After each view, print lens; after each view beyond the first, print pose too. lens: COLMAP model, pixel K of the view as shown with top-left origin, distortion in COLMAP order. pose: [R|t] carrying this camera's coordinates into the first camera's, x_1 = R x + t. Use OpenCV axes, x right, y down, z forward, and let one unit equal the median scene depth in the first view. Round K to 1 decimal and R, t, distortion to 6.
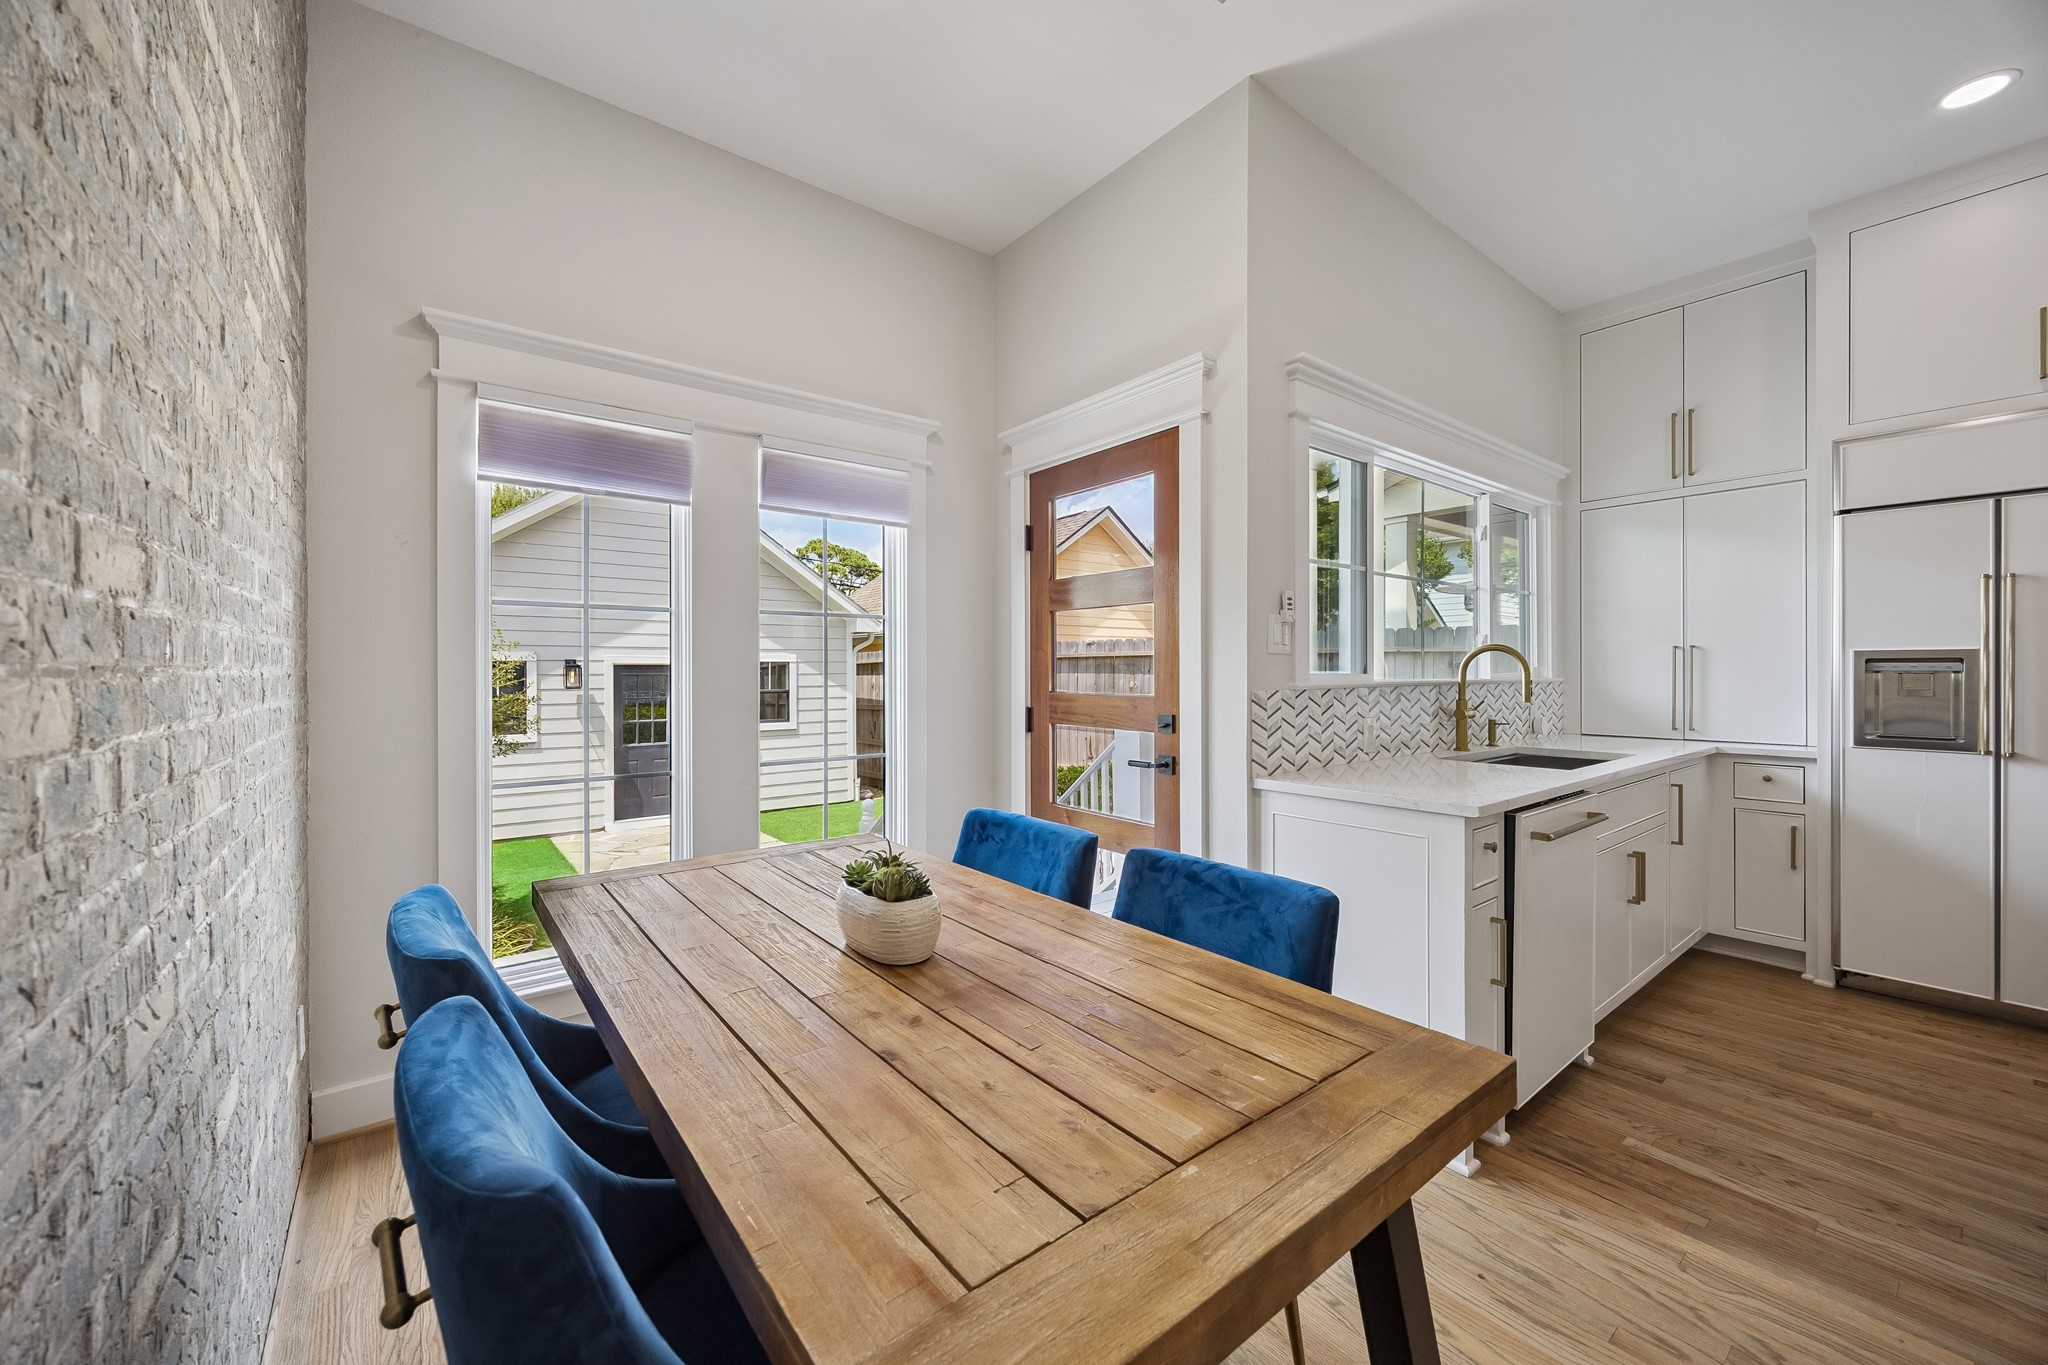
lens RADIAL K [[789.3, 0, 1029.3], [0, 789.3, 670.6], [0, 0, 1]] dist [-0.002599, -0.000206]
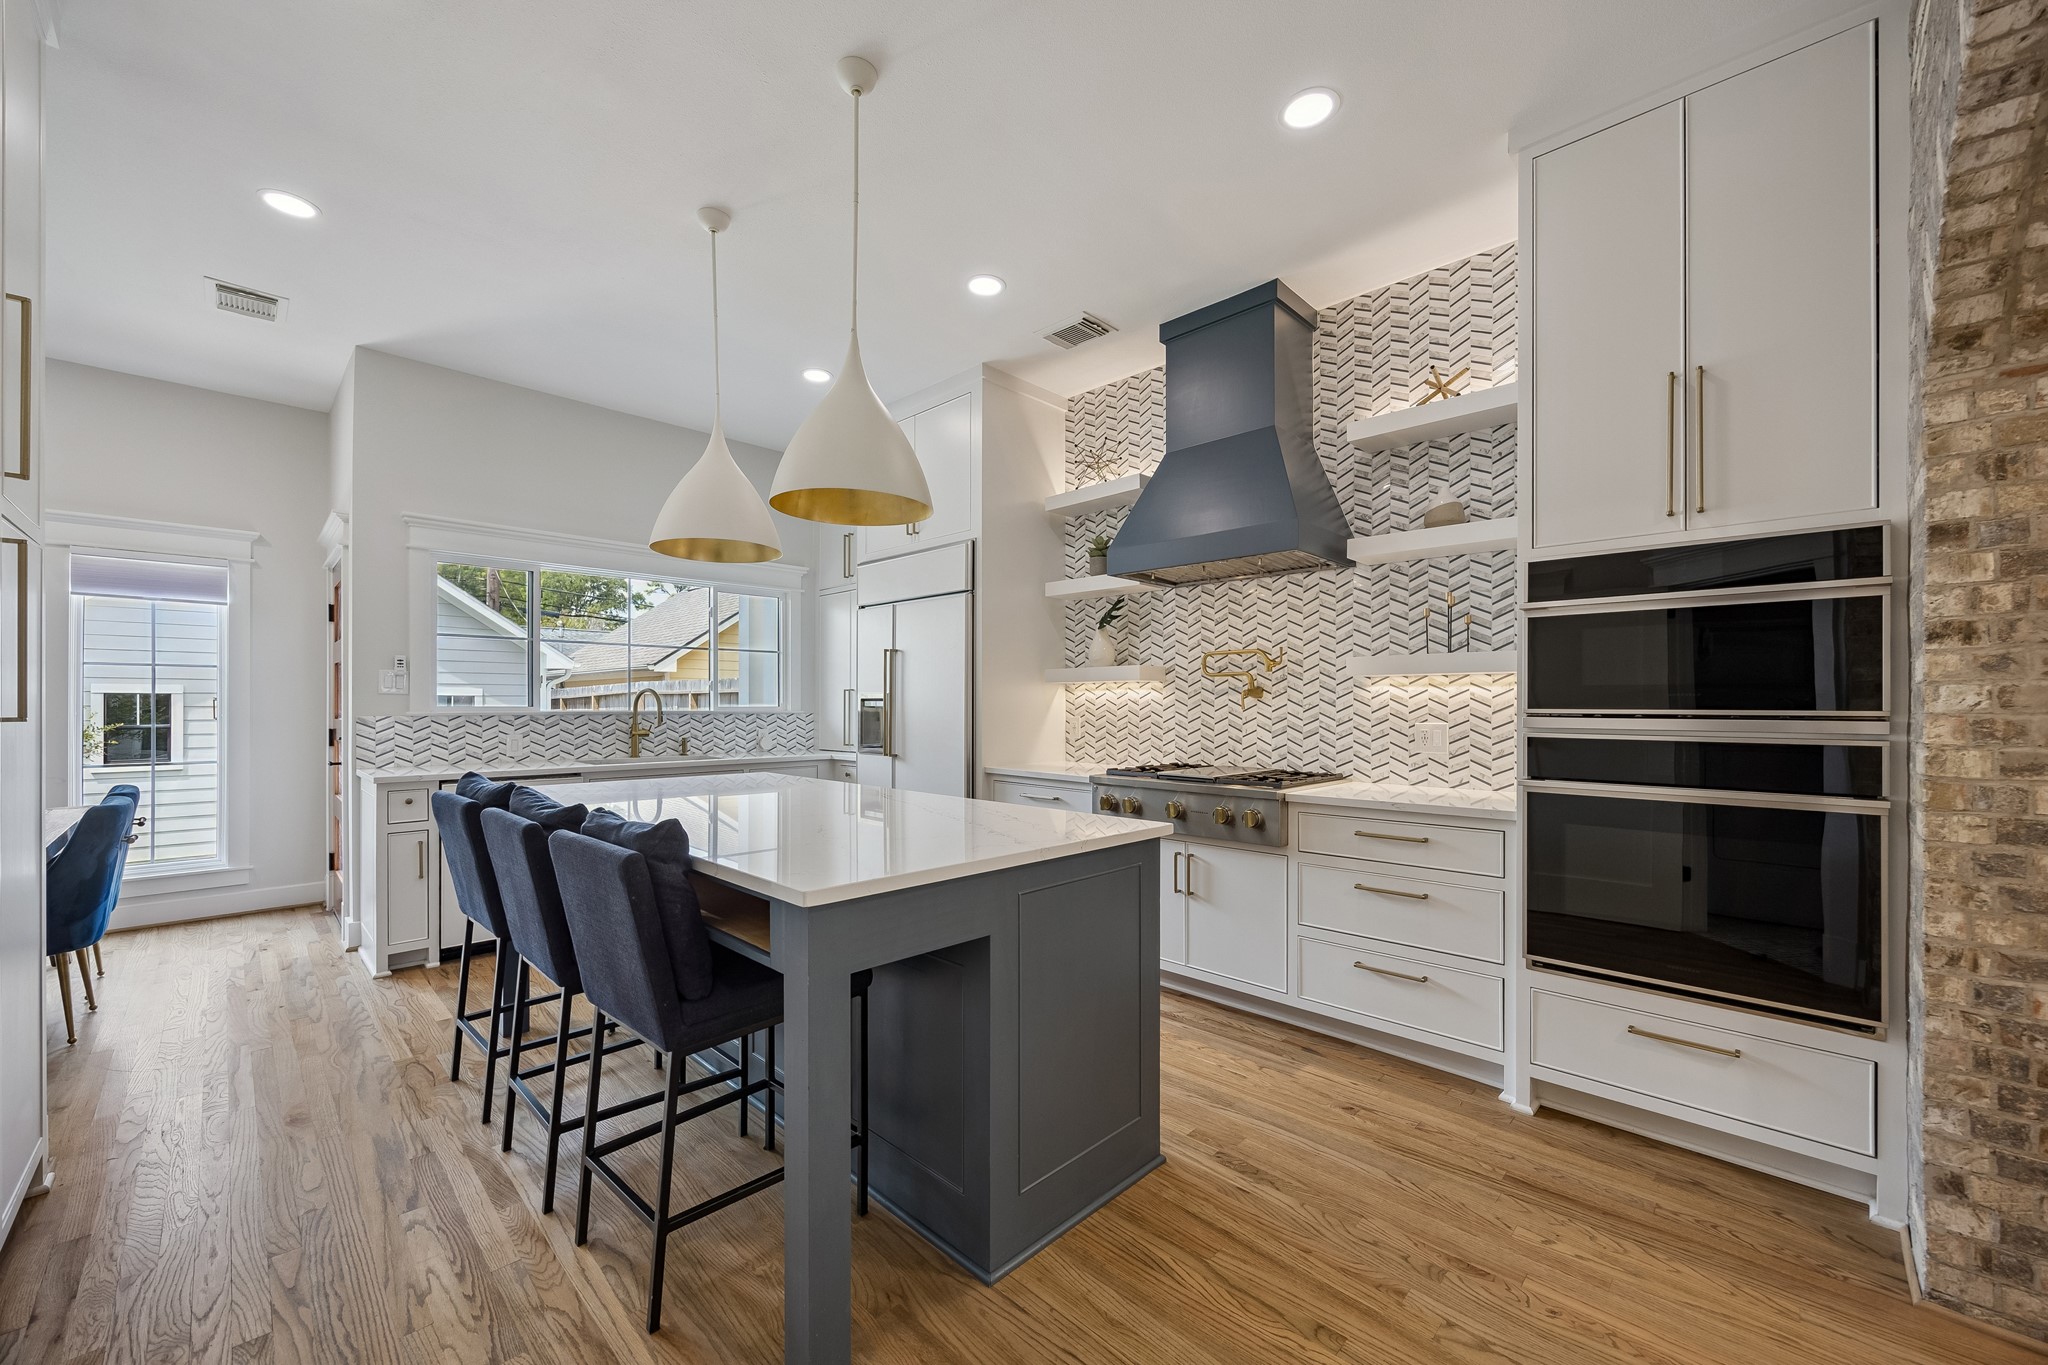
lens RADIAL K [[789.3, 0, 1024.8], [0, 789.3, 698.8], [0, 0, 1]] dist [-0.002599, -0.000206]
pose [[0.990800, 0.004328, 0.135264, 1.094385], [-0.003326, 0.999965, -0.007627, -0.002599], [-0.135293, 0.007107, 0.990780, -0.623502]]
